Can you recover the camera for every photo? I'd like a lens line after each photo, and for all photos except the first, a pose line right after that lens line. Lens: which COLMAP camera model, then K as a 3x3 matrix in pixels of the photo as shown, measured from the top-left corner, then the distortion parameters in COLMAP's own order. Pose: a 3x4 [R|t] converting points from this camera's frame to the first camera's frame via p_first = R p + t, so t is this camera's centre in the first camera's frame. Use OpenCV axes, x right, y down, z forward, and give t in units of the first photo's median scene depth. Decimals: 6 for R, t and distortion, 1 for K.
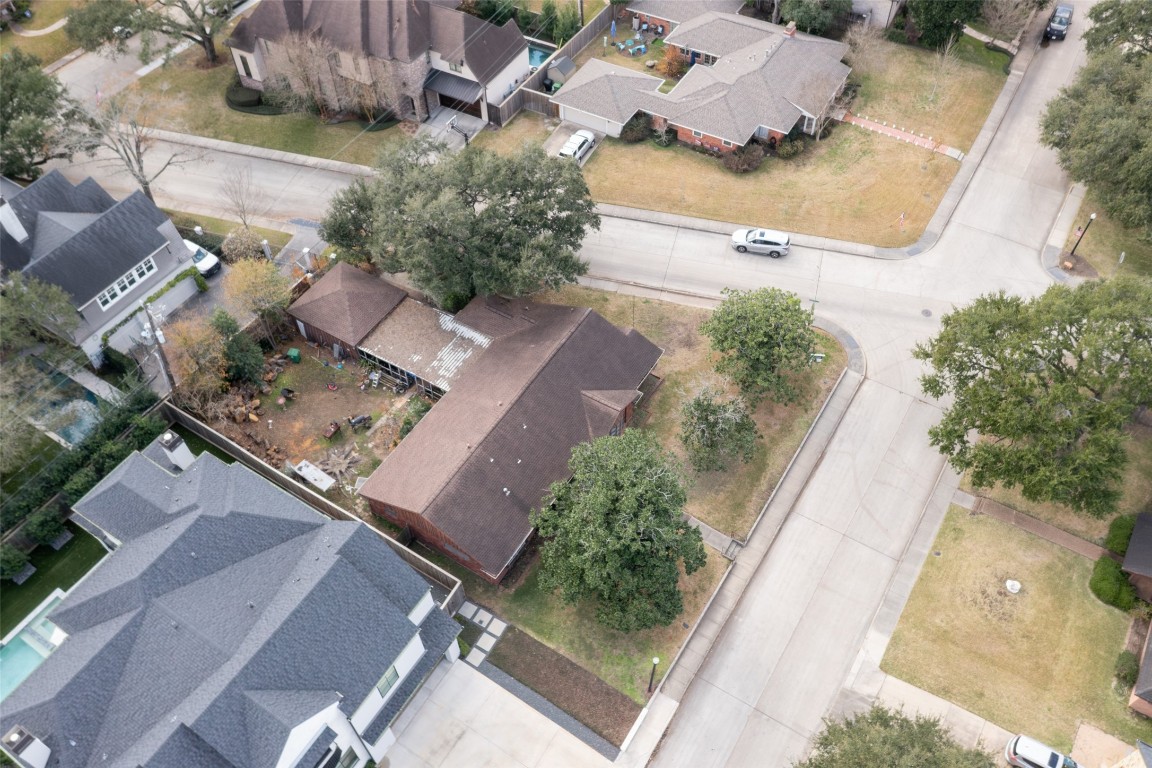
lens RADIAL K [[925.8, 0, 576.0], [0, 925.8, 384.0], [0, 0, 1]] dist [-0.009807, -0.000968]
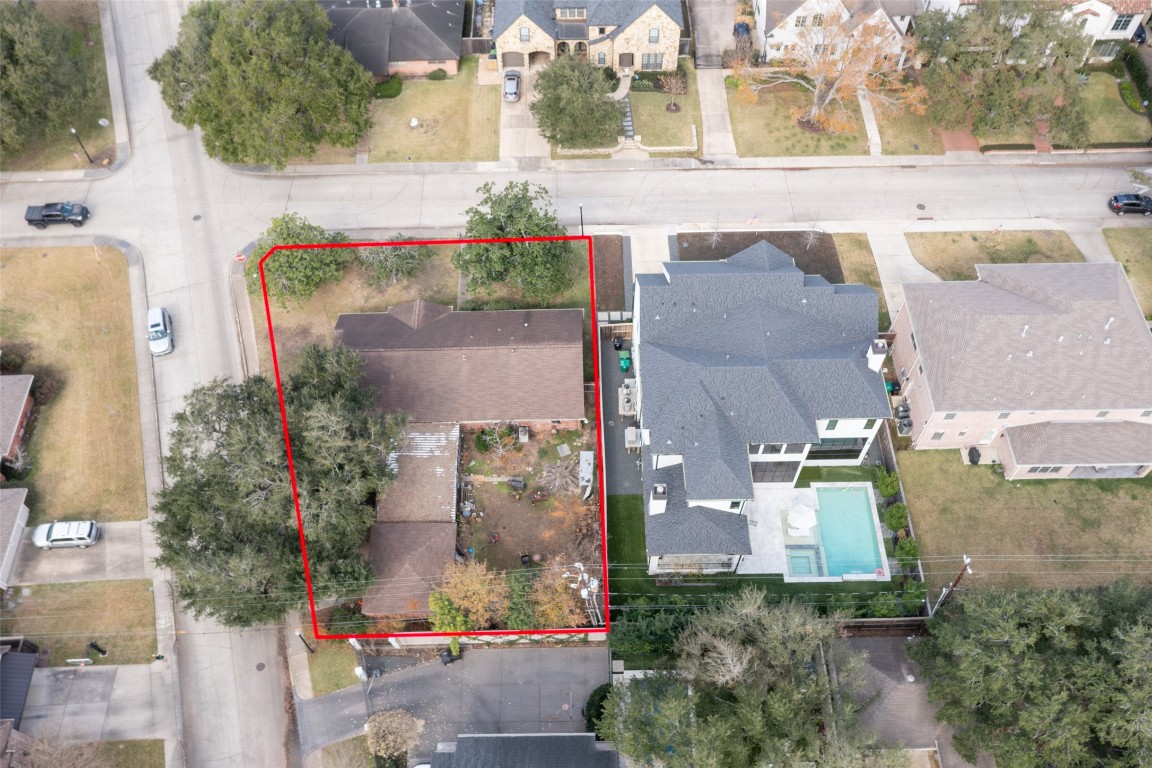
lens RADIAL K [[925.8, 0, 576.0], [0, 925.8, 384.0], [0, 0, 1]] dist [-0.009807, -0.000968]
pose [[-0.548080, -0.681067, 0.485546, -0.696093], [0.663962, -0.001219, 0.747765, -0.707935], [-0.508687, 0.732220, 0.452871, 0.359757]]
